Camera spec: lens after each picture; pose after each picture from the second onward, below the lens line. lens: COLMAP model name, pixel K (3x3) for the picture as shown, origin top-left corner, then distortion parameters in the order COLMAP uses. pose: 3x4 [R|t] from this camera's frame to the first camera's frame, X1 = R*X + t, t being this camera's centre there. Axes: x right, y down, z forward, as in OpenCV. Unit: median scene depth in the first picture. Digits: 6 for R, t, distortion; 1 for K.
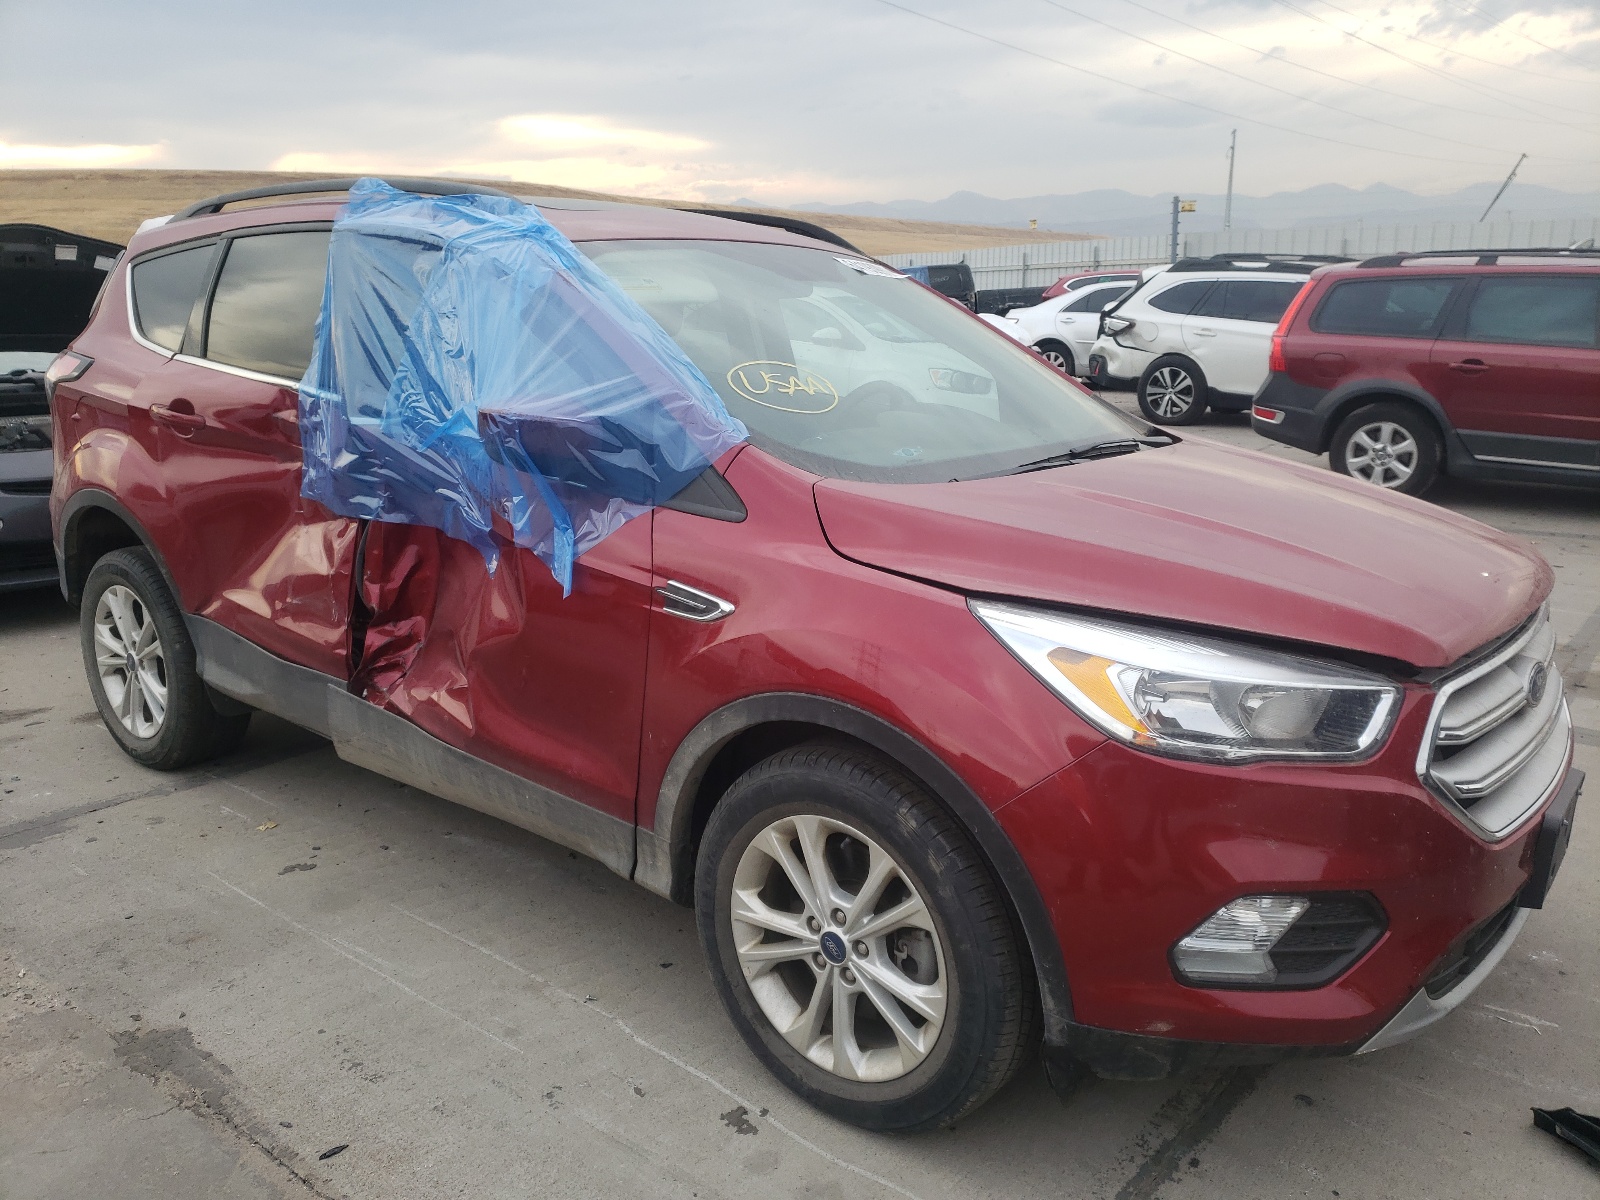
lens RADIAL K [[1335.8, 0, 833.7], [0, 1335.8, 600.4], [0, 0, 1]] dist [0.008825, 0.001814]
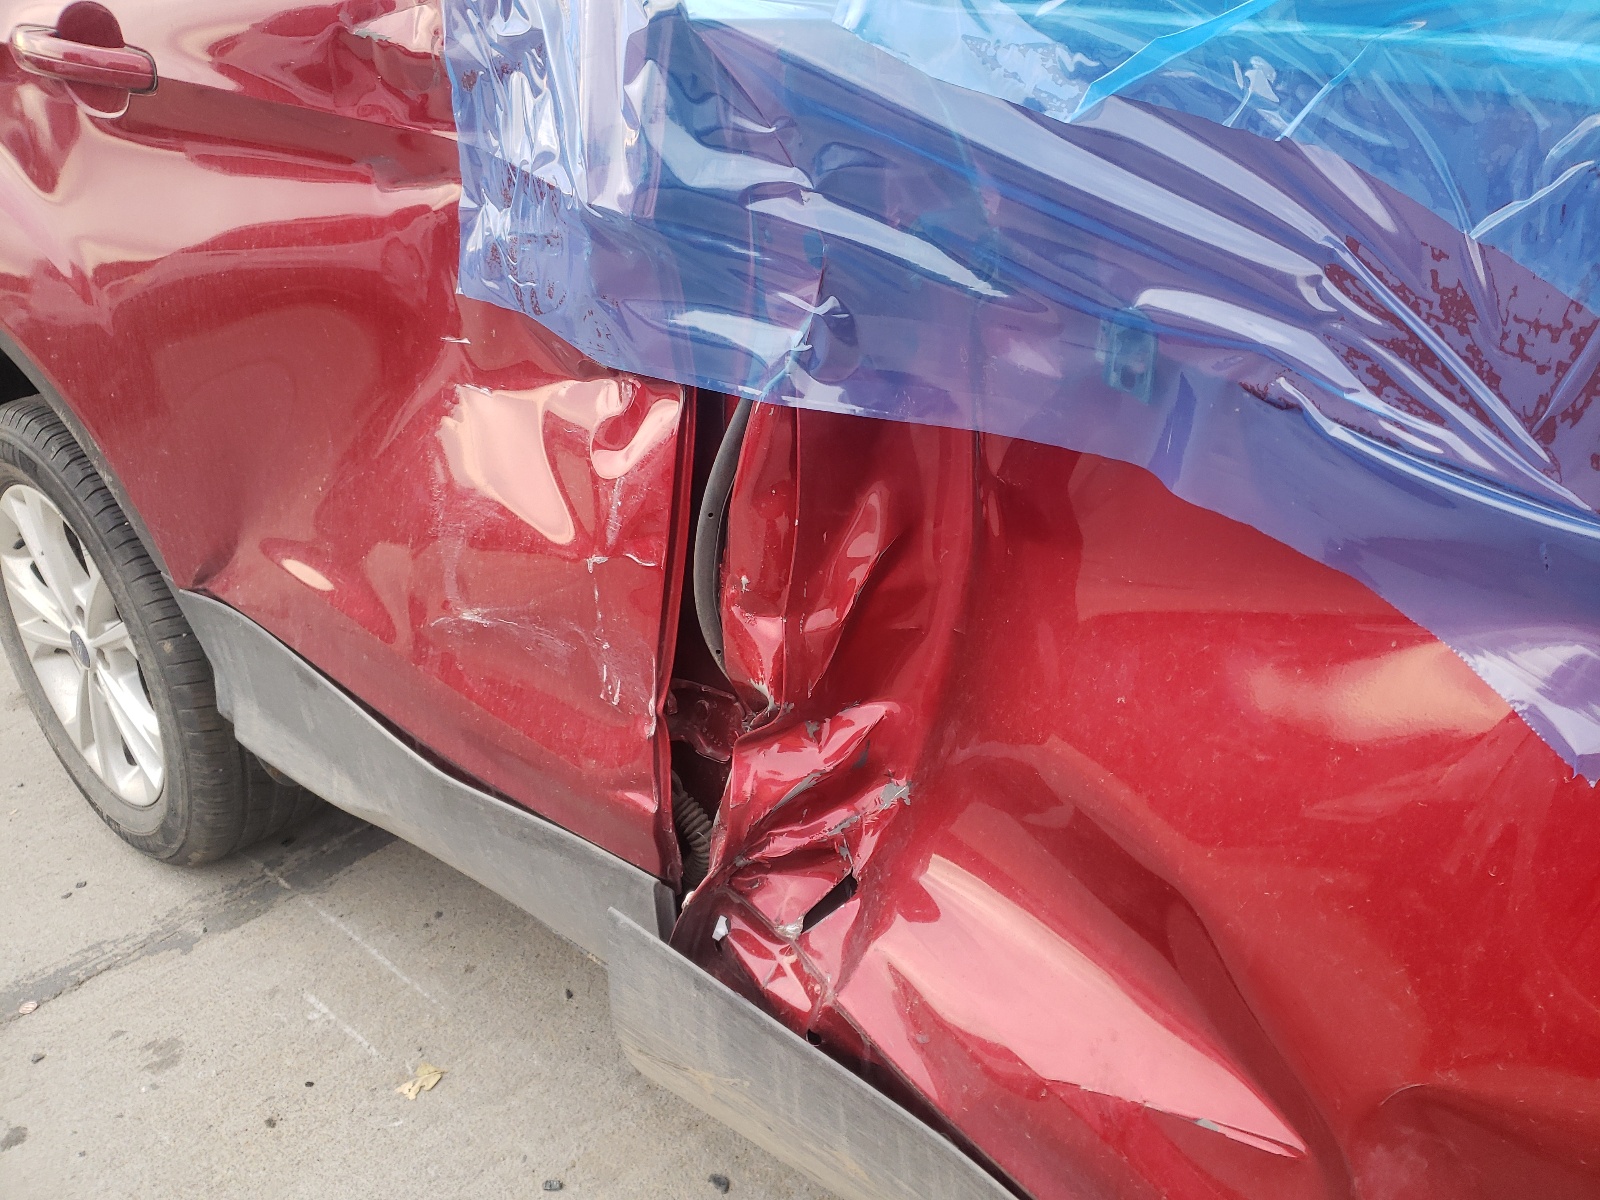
lens RADIAL K [[1335.8, 0, 833.7], [0, 1335.8, 600.4], [0, 0, 1]] dist [0.008825, 0.001814]
pose [[0.999075, -0.008991, -0.042047, -0.271244], [0.017484, 0.978348, 0.206227, -0.064883], [0.039282, -0.206771, 0.977600, 0.618405]]
